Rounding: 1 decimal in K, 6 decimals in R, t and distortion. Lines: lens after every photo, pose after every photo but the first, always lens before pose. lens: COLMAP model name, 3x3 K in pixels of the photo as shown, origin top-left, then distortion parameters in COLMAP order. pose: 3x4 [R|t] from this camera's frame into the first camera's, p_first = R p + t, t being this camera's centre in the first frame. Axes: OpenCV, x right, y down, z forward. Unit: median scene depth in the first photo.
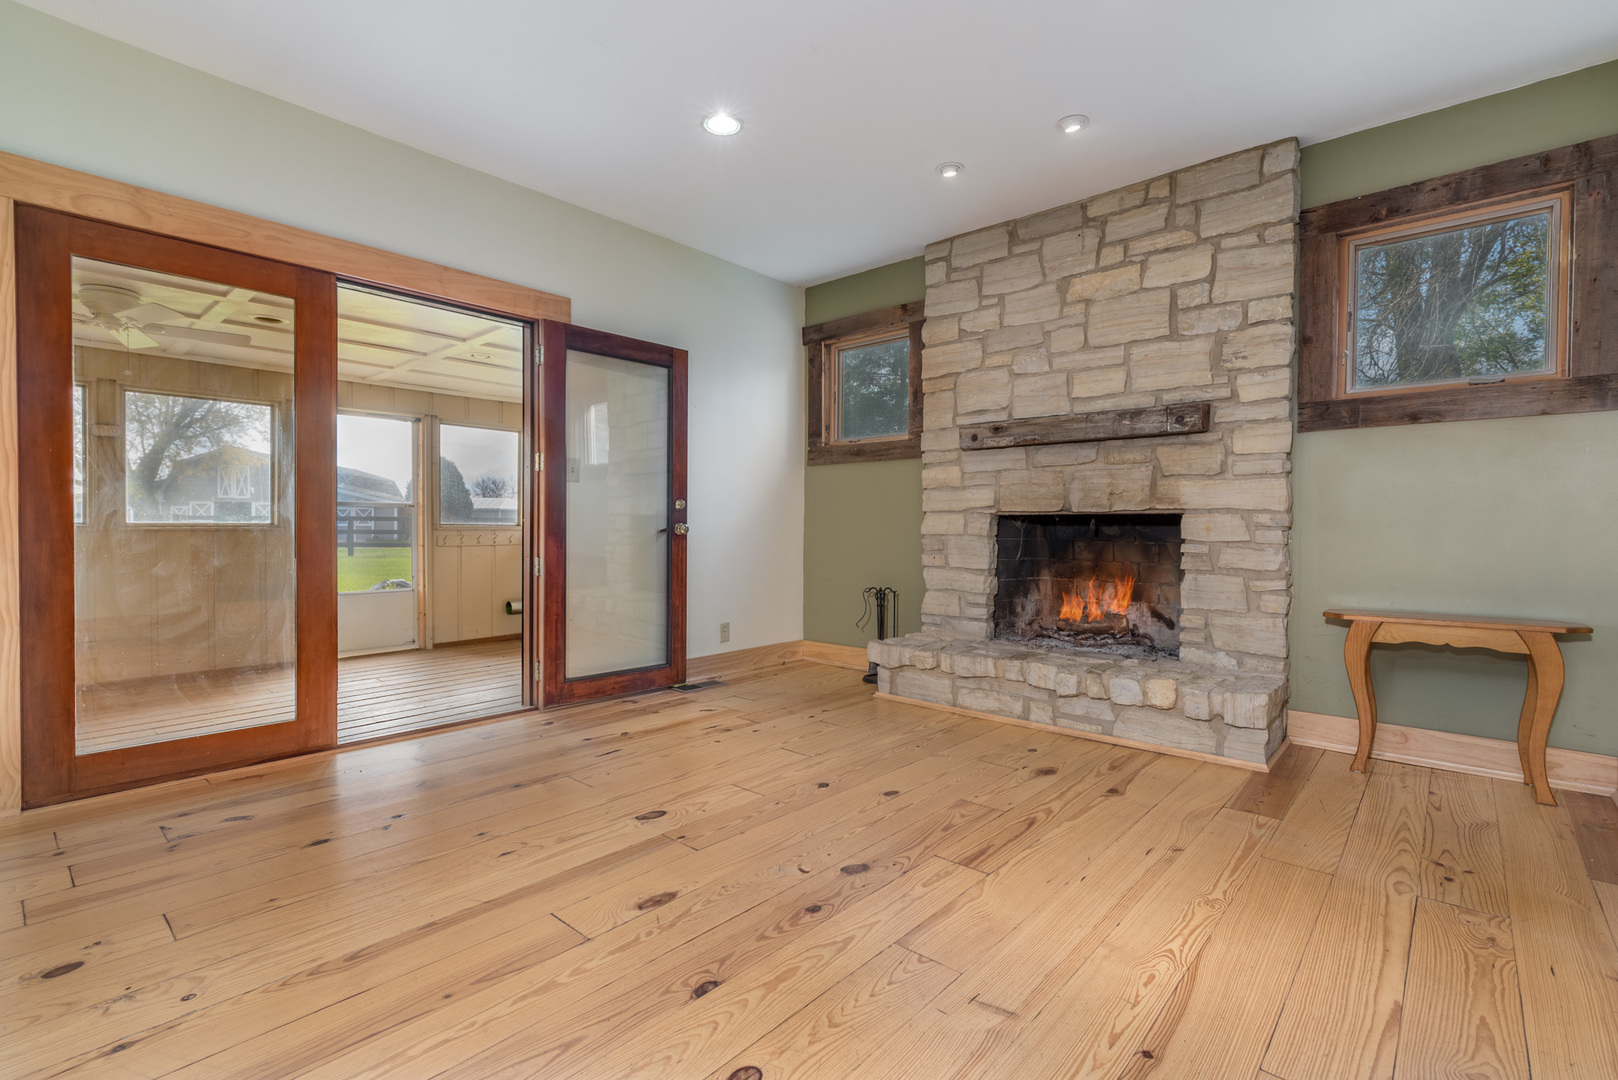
lens RADIAL K [[739.8, 0, 812.4], [0, 739.8, 540.1], [0, 0, 1]] dist [0.002482, 0.000135]
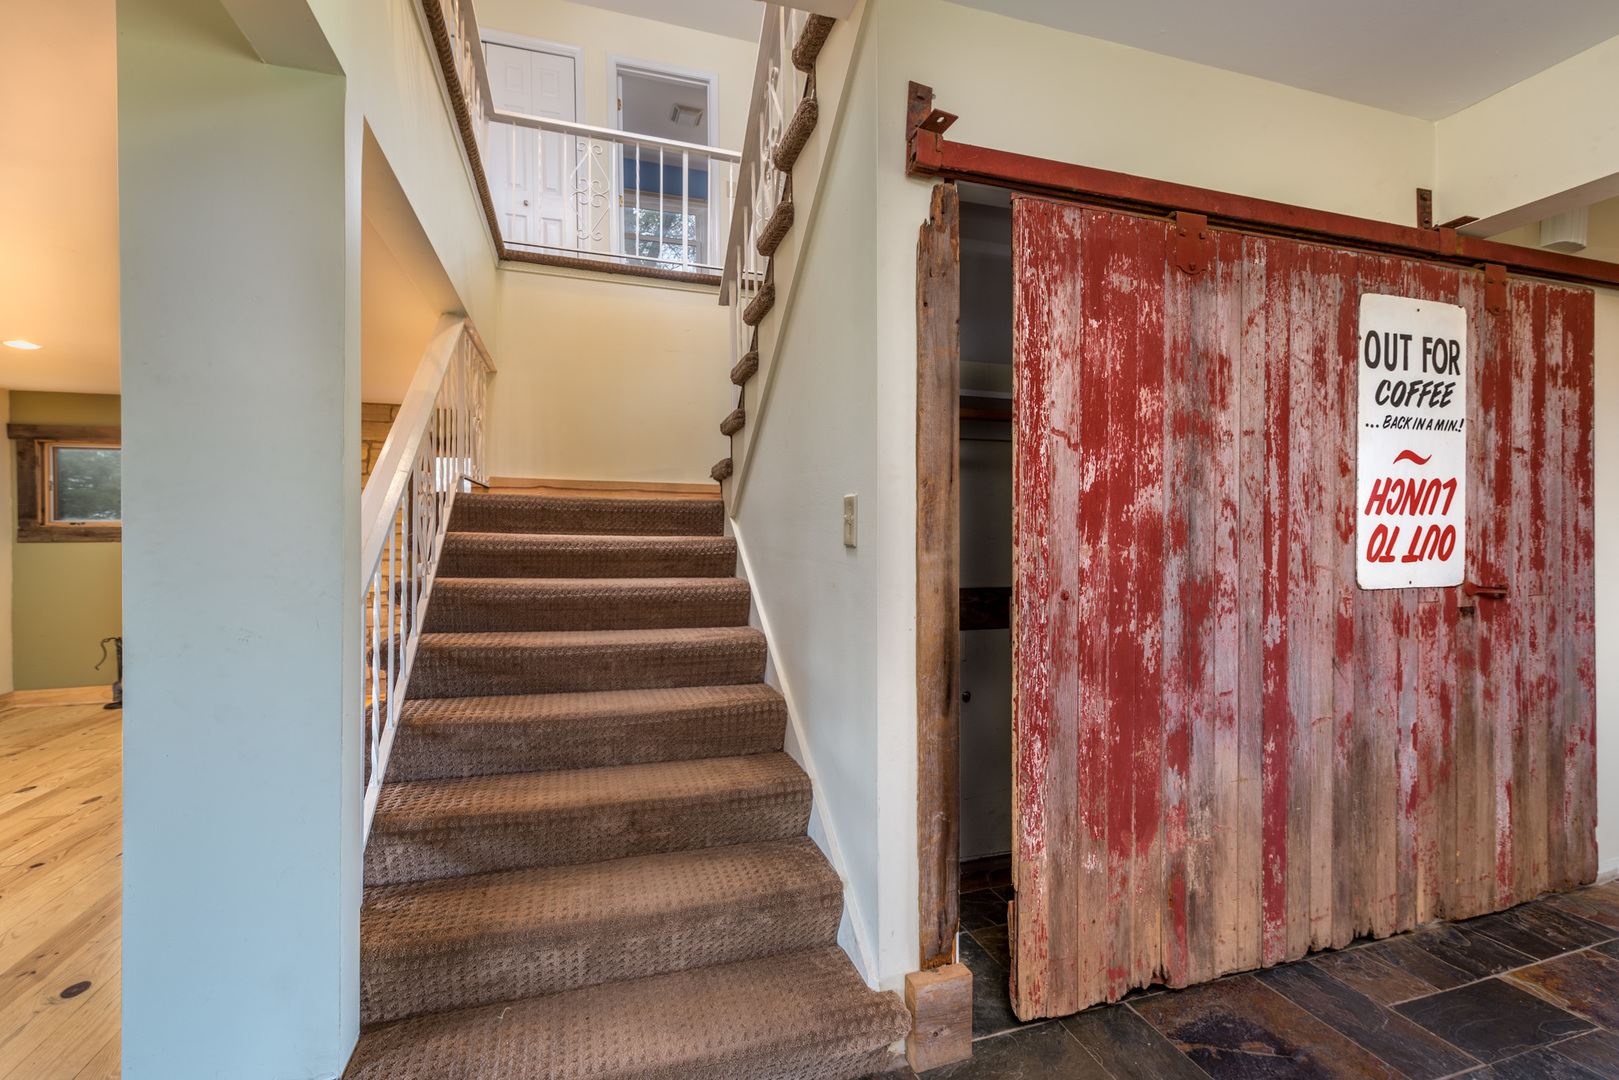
lens RADIAL K [[740.2, 0, 805.4], [0, 740.2, 543.8], [0, 0, 1]] dist [0.002482, 0.000135]
pose [[0.544420, -0.017828, 0.838624, -0.467852], [0.018097, 0.999791, 0.009505, -0.128058], [-0.838618, 0.010002, 0.544629, -1.029412]]
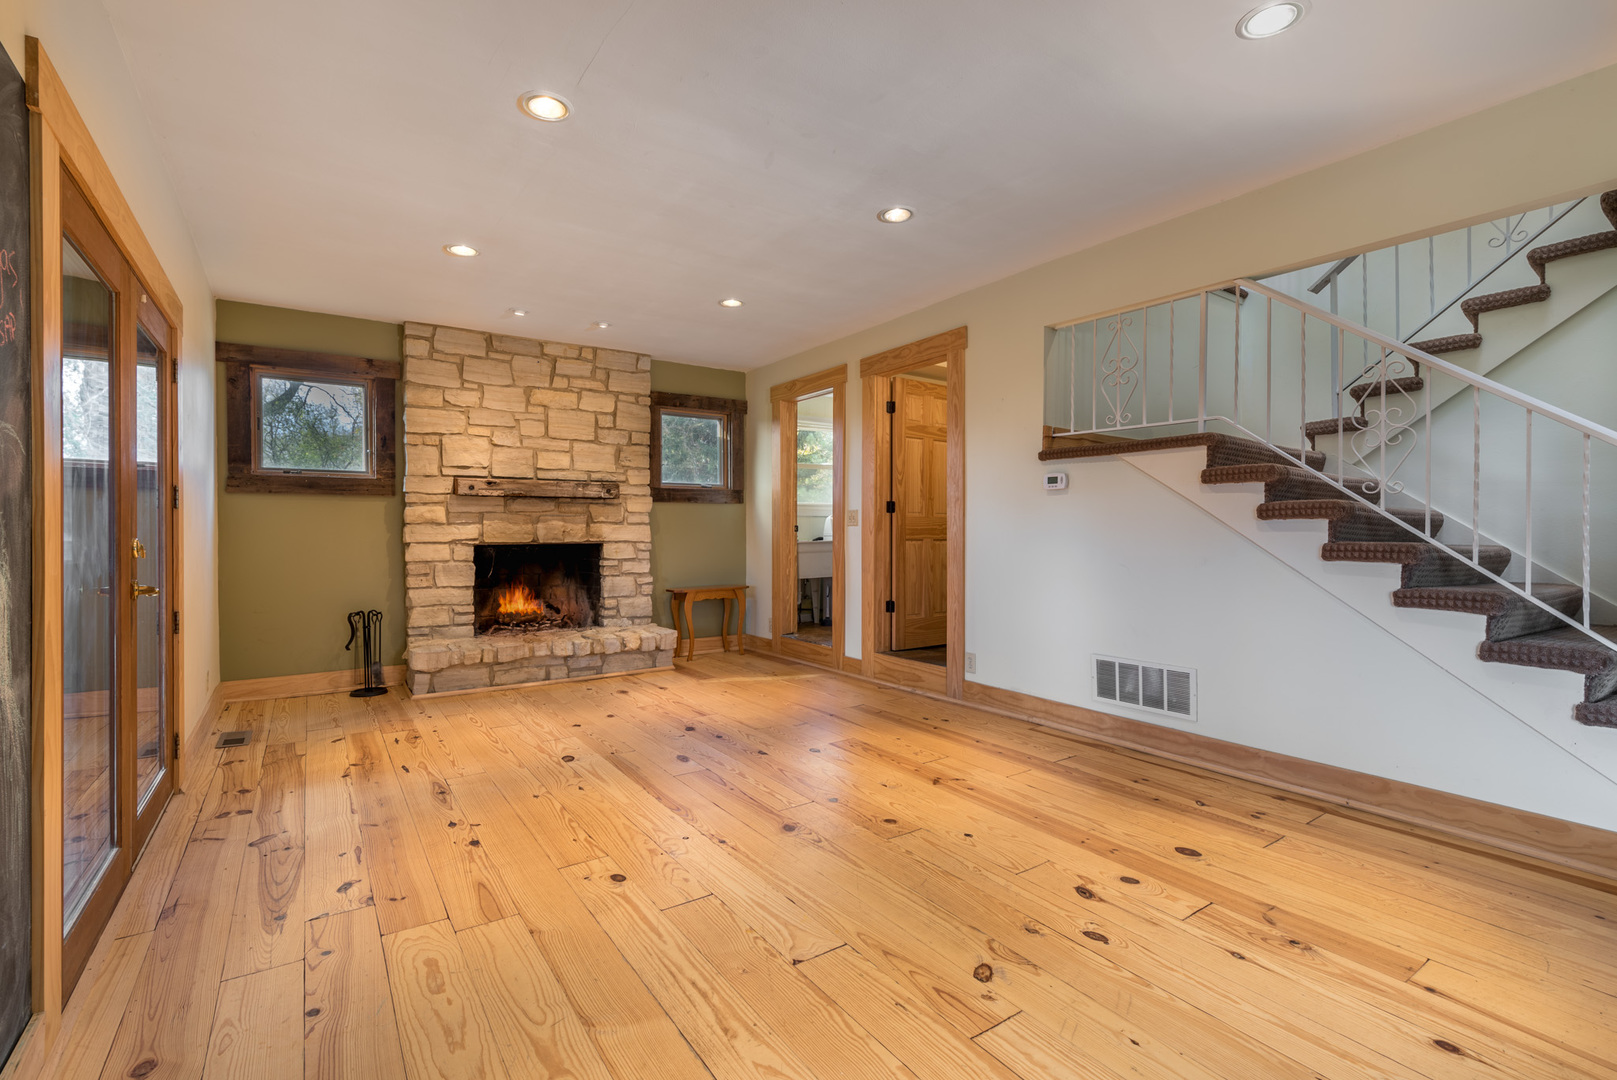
lens RADIAL K [[739.3, 0, 807.9], [0, 739.3, 536.8], [0, 0, 1]] dist [0.002482, 0.000135]
pose [[0.234895, -0.013883, 0.971921, -1.095248], [0.019755, 0.999760, 0.009506, -0.059094], [-0.971820, 0.016968, 0.235113, 0.115349]]
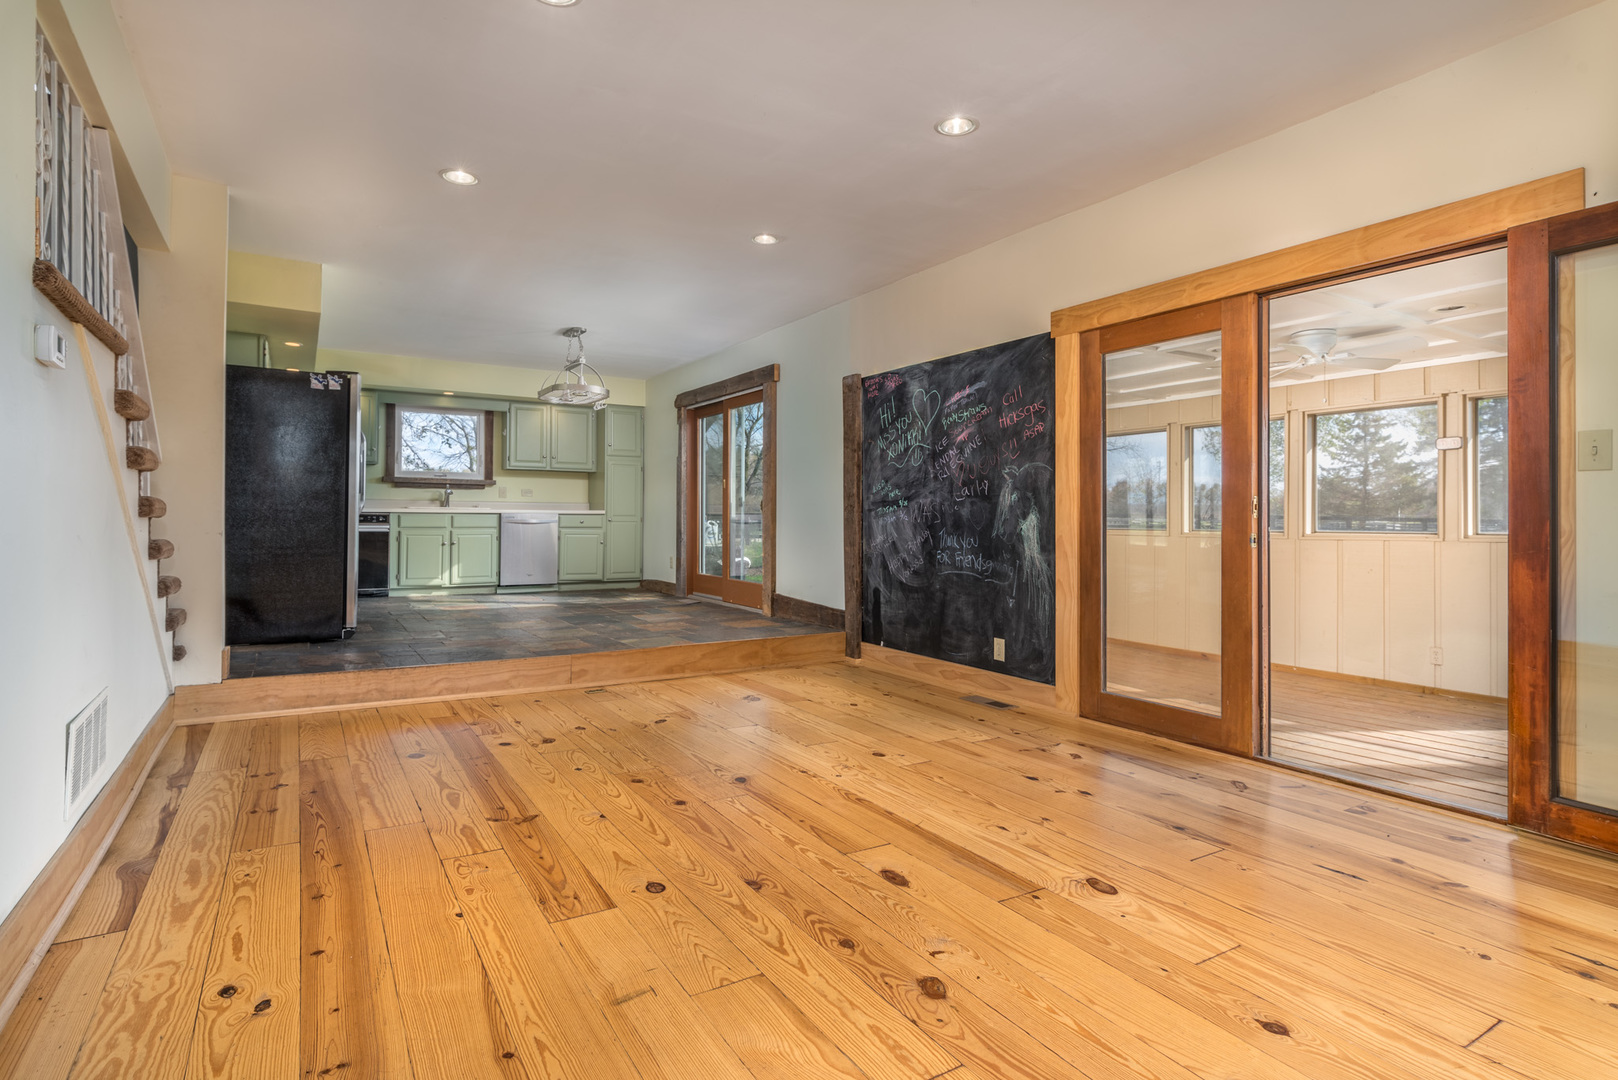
lens RADIAL K [[821.6, 0, 784.1], [0, 821.6, 511.7], [0, 0, 1]] dist [-0.000133, 0.000105]
pose [[-0.310696, -0.018127, -0.950336, 0.554850], [-0.026704, 0.999590, -0.010336, -0.024158], [0.950134, 0.022166, -0.311053, 0.659190]]
